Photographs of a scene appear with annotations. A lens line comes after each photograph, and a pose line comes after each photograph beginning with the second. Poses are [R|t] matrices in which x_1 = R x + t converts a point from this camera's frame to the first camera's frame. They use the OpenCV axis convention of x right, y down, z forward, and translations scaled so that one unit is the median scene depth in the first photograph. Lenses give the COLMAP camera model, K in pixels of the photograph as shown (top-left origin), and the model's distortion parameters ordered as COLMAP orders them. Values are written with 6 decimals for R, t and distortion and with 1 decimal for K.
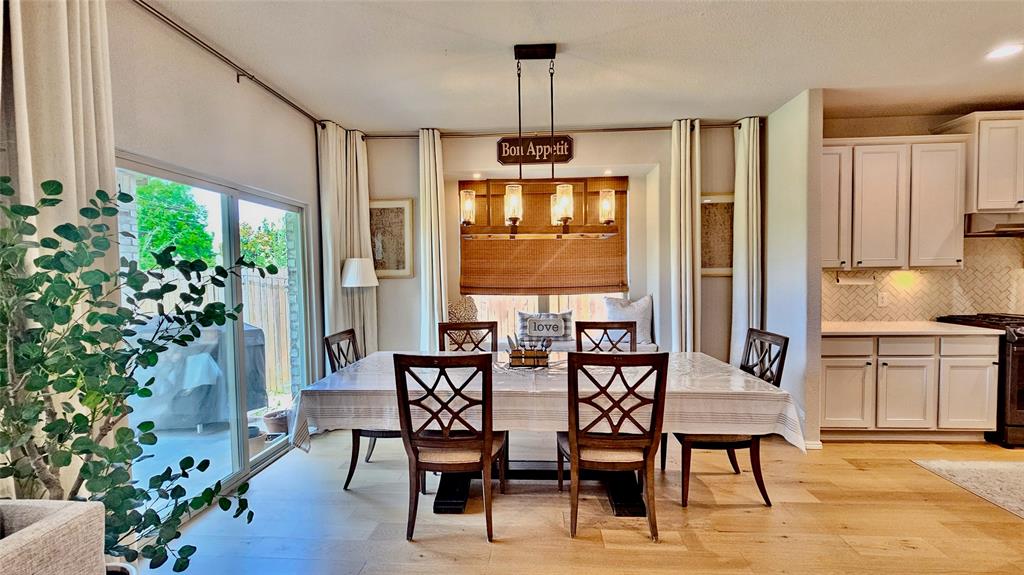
lens RADIAL K [[440.2, 0, 511.5], [0, 440.2, 293.4], [0, 0, 1]] dist [-0.010547, 0.000433]
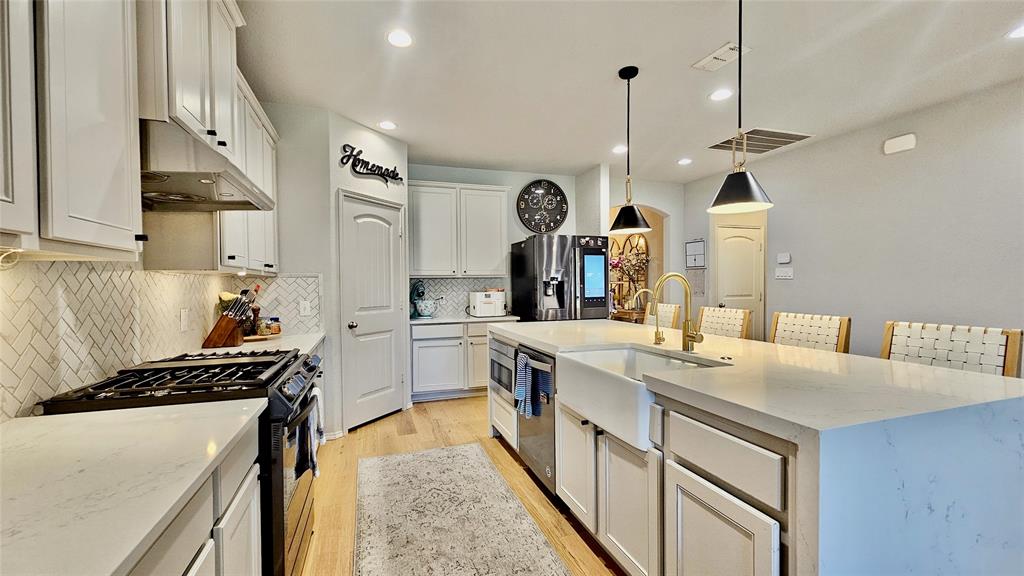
lens RADIAL K [[419.1, 0, 512.0], [0, 419.1, 291.1], [0, 0, 1]] dist [-0.001391, -0.000697]
pose [[-0.397801, 0.004517, 0.917461, 0.531471], [0.059041, 0.998041, 0.020686, -0.016528], [-0.915570, 0.062397, -0.397288, 0.791321]]
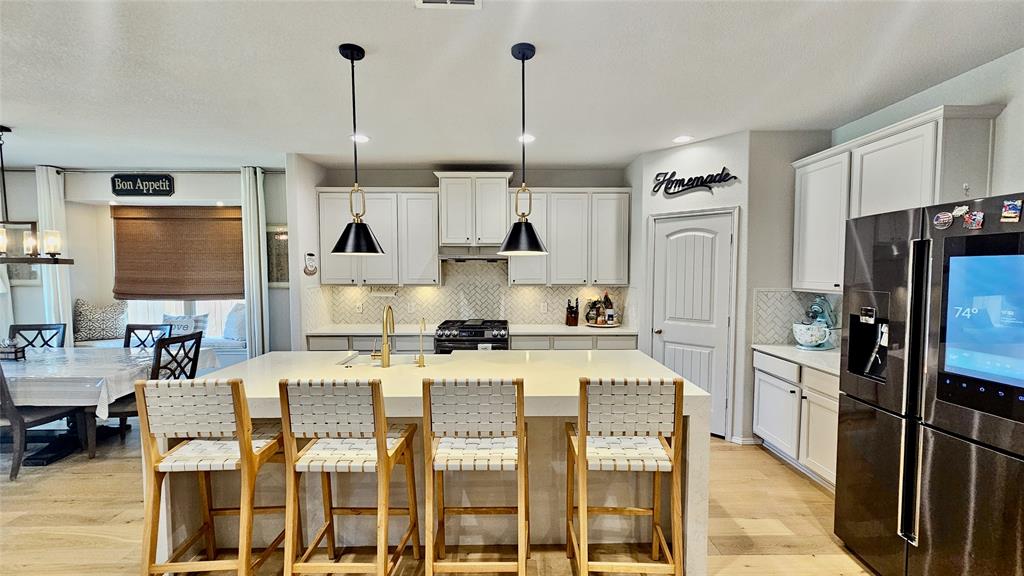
lens RADIAL K [[419.1, 0, 511.0], [0, 419.1, 293.2], [0, 0, 1]] dist [-0.001391, -0.000697]
pose [[0.995942, 0.010109, 0.089425, 1.064245], [-0.010790, 0.999916, 0.007125, -0.043205], [-0.089345, -0.008061, 0.995968, -0.294995]]
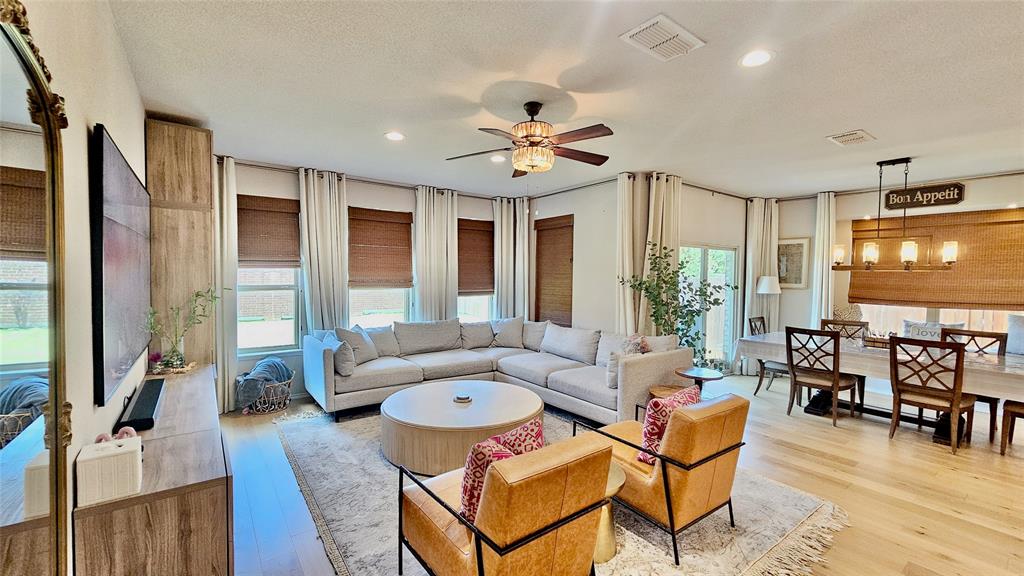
lens RADIAL K [[419.1, 0, 514.1], [0, 419.1, 293.5], [0, 0, 1]] dist [-0.001391, -0.000697]
pose [[0.647861, 0.055325, -0.759747, 0.246321], [-0.054309, 0.998176, 0.026376, -0.004643], [0.759821, 0.024174, 0.649683, -0.791279]]
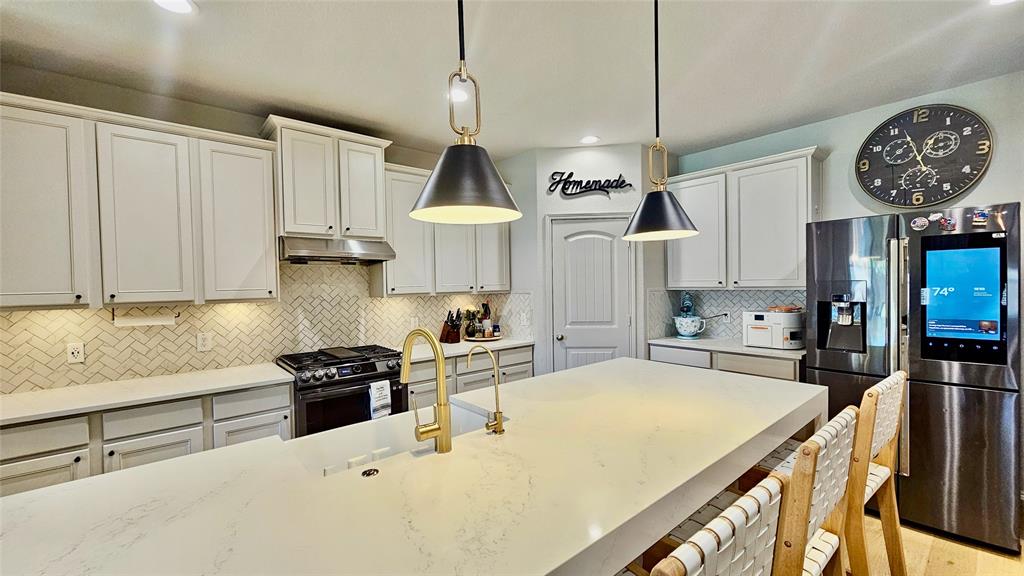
lens RADIAL K [[419.1, 0, 509.7], [0, 419.1, 292.7], [0, 0, 1]] dist [-0.001391, -0.000697]
pose [[0.704139, -0.014546, 0.709913, 0.725704], [0.040332, 0.998995, -0.019535, -0.036535], [-0.708915, 0.042388, 0.704019, 0.109614]]
